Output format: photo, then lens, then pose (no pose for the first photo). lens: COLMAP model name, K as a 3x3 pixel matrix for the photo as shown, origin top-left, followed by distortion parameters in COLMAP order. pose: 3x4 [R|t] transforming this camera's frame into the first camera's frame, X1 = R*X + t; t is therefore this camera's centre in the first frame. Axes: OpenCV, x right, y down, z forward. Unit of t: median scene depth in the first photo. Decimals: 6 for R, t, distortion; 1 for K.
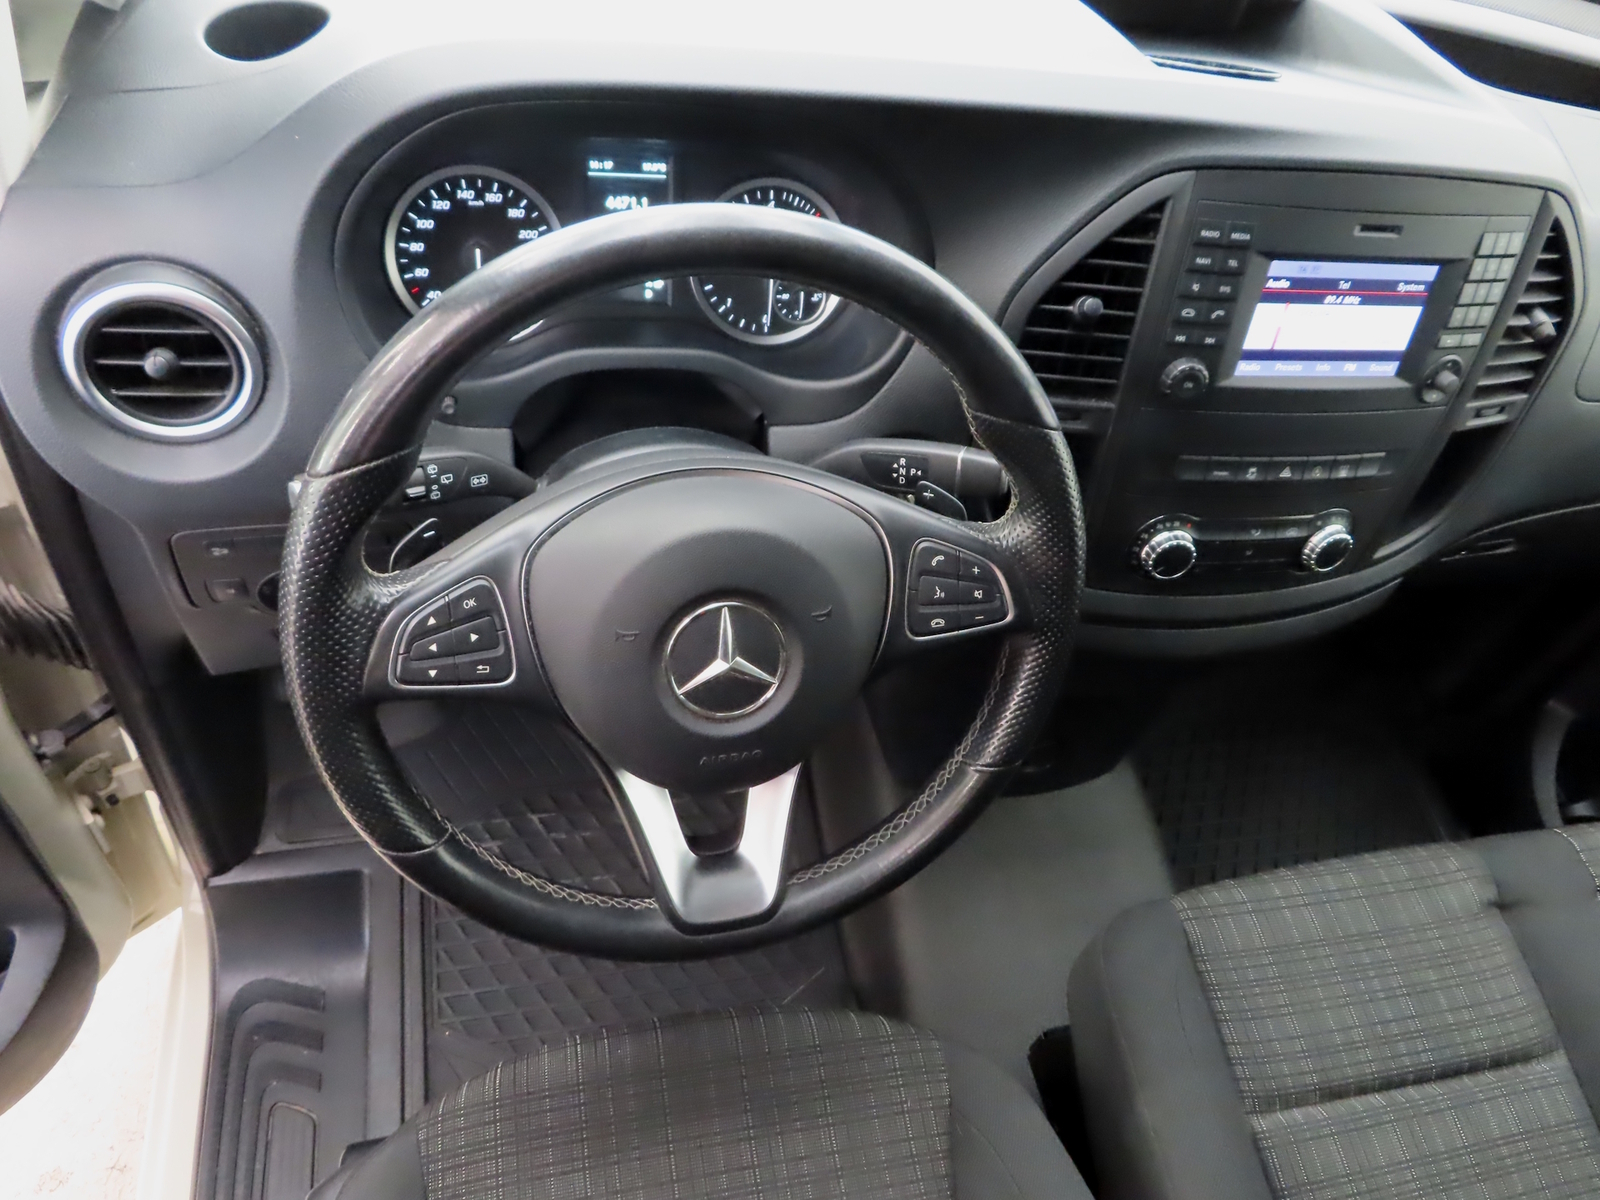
lens RADIAL K [[1150.6, 0, 804.5], [0, 1150.6, 601.7], [0, 0, 1]] dist [0.008849, -0.003954]
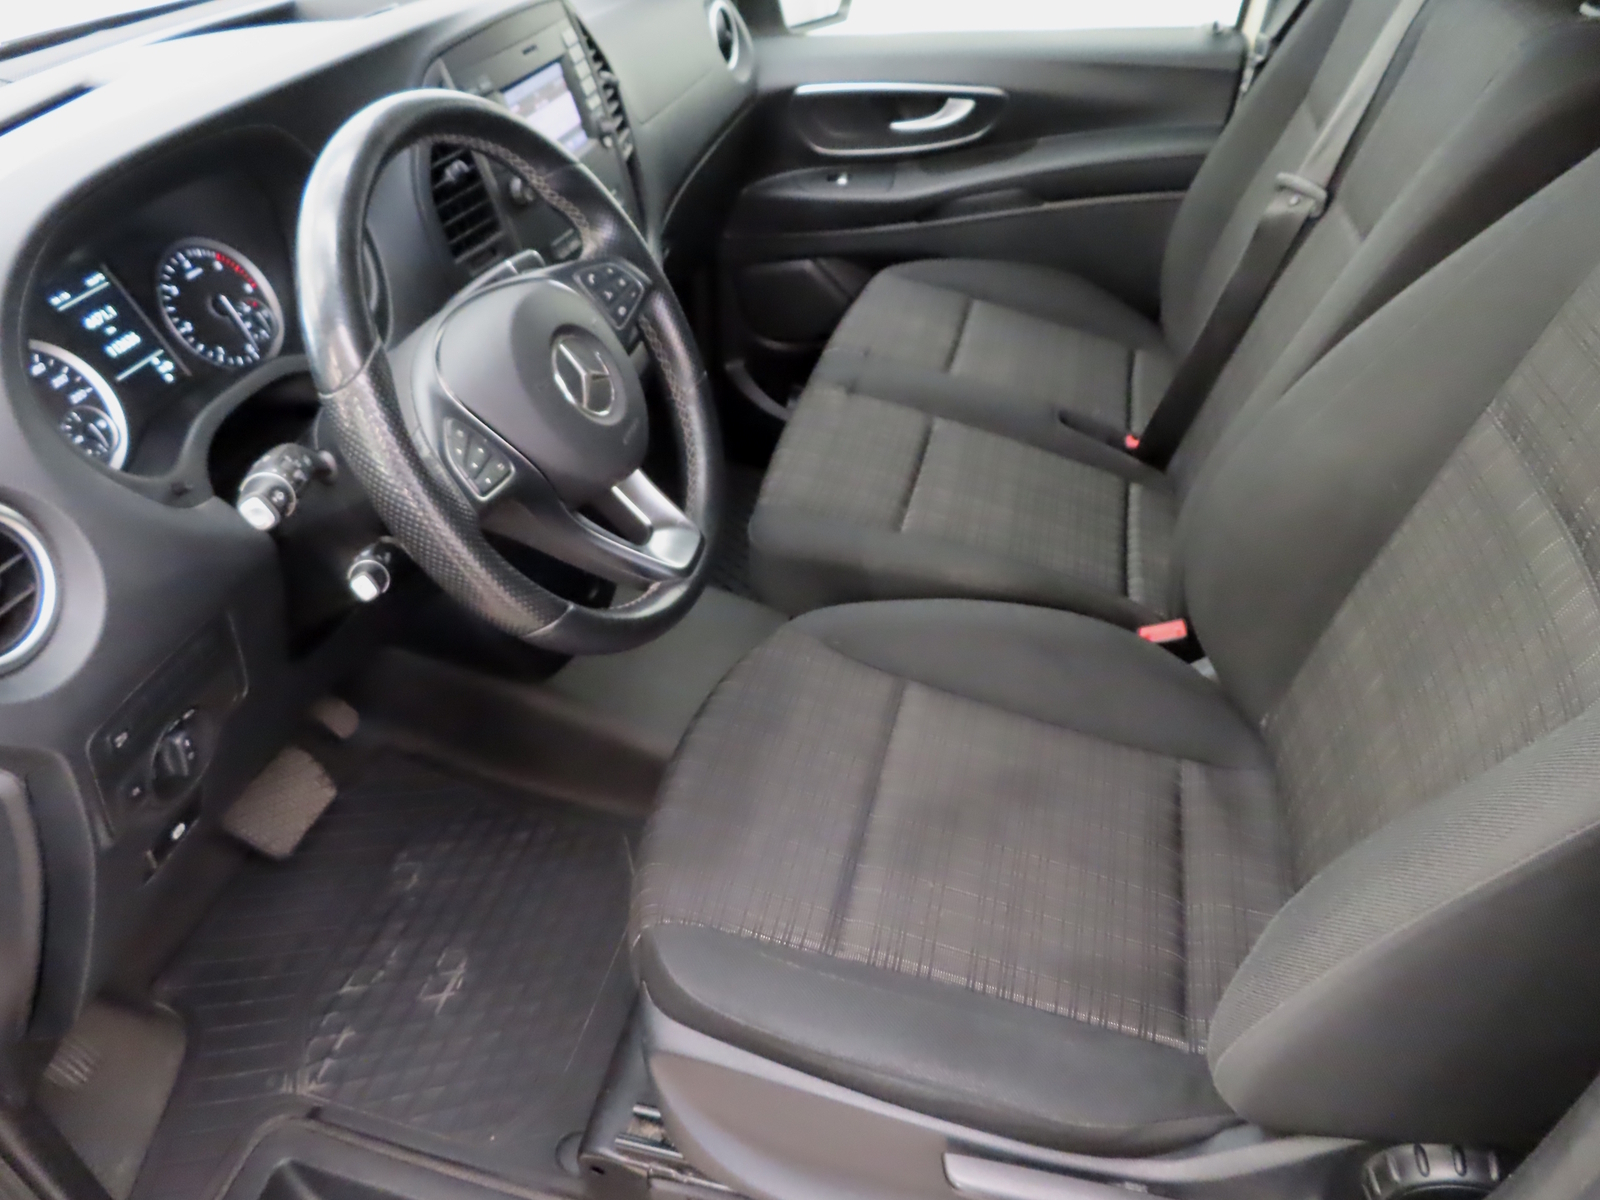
lens RADIAL K [[1150.6, 0, 791.2], [0, 1150.6, 593.2], [0, 0, 1]] dist [0.008849, -0.003954]
pose [[0.437066, -0.673775, 0.595819, -0.703880], [0.736075, 0.648638, 0.193553, 0.098602], [-0.516883, 0.353972, 0.779446, -0.110556]]
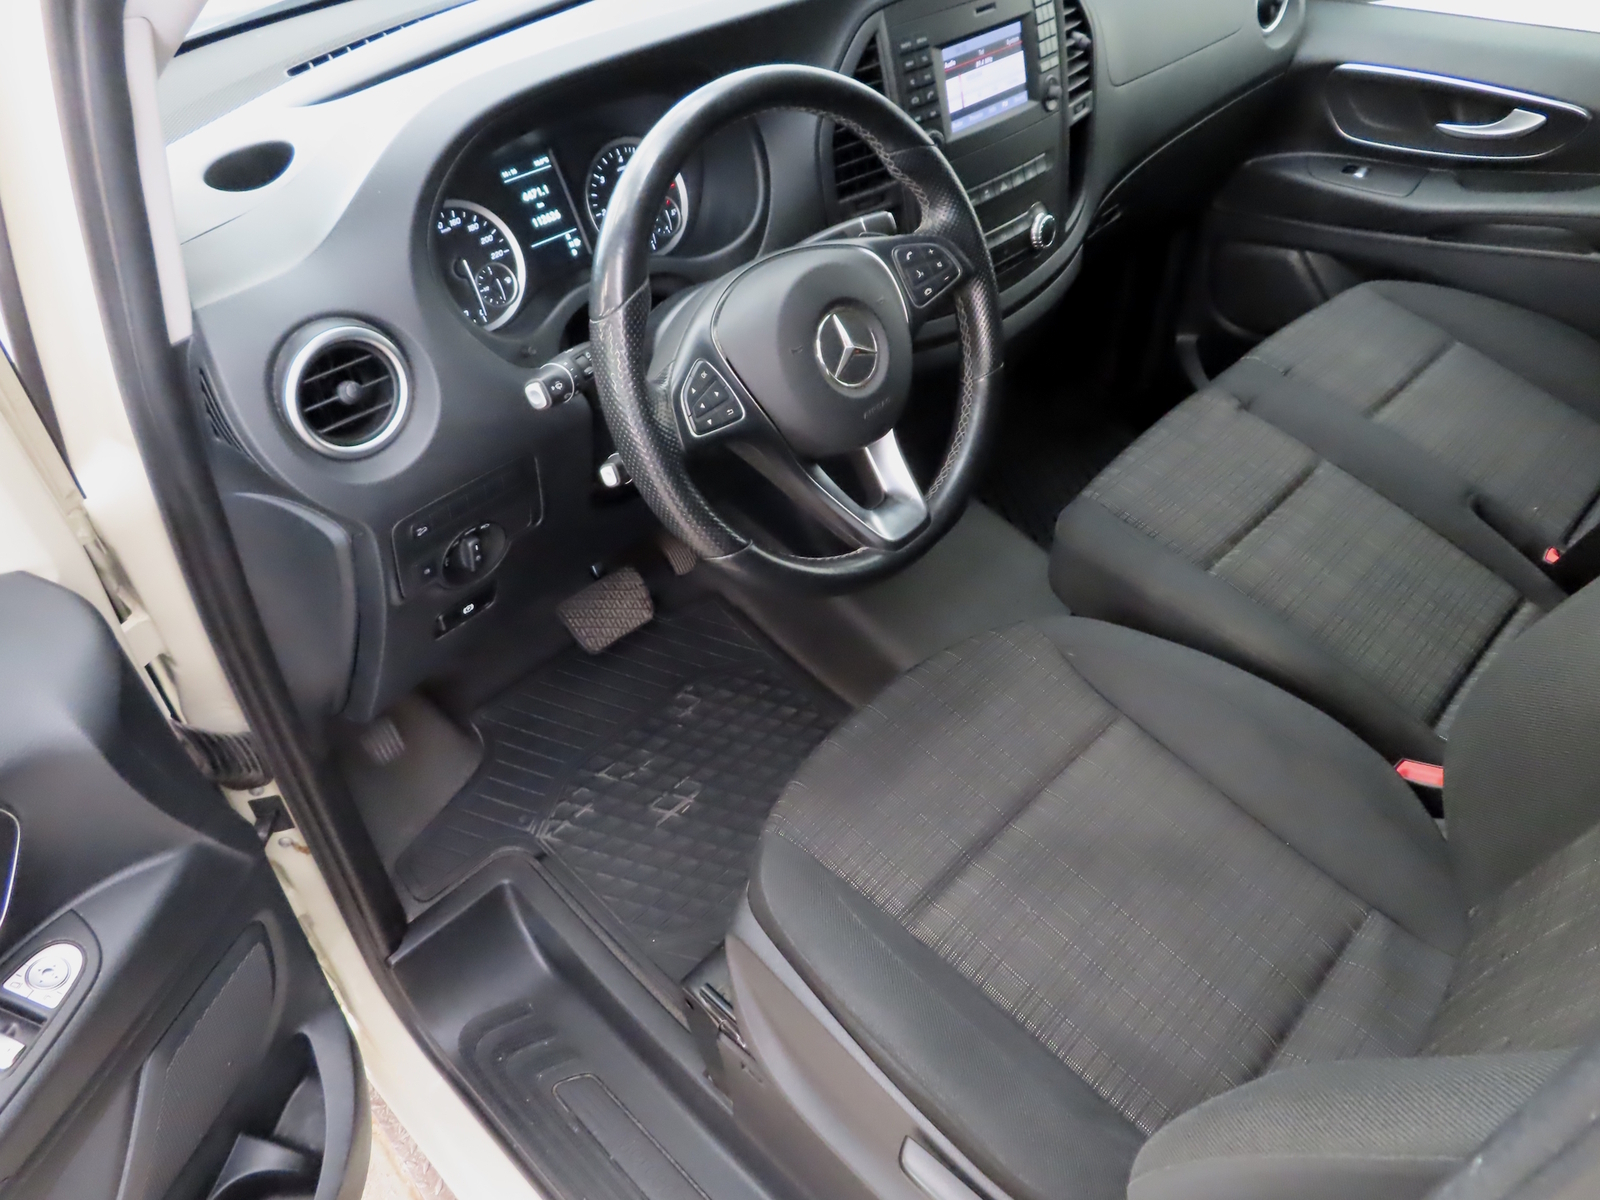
lens RADIAL K [[1150.6, 0, 800.8], [0, 1150.6, 592.6], [0, 0, 1]] dist [0.008849, -0.003954]
pose [[0.819801, -0.493667, 0.290206, -0.524446], [0.513789, 0.857880, 0.007933, 0.206082], [-0.252878, 0.142601, 0.956931, -0.307616]]
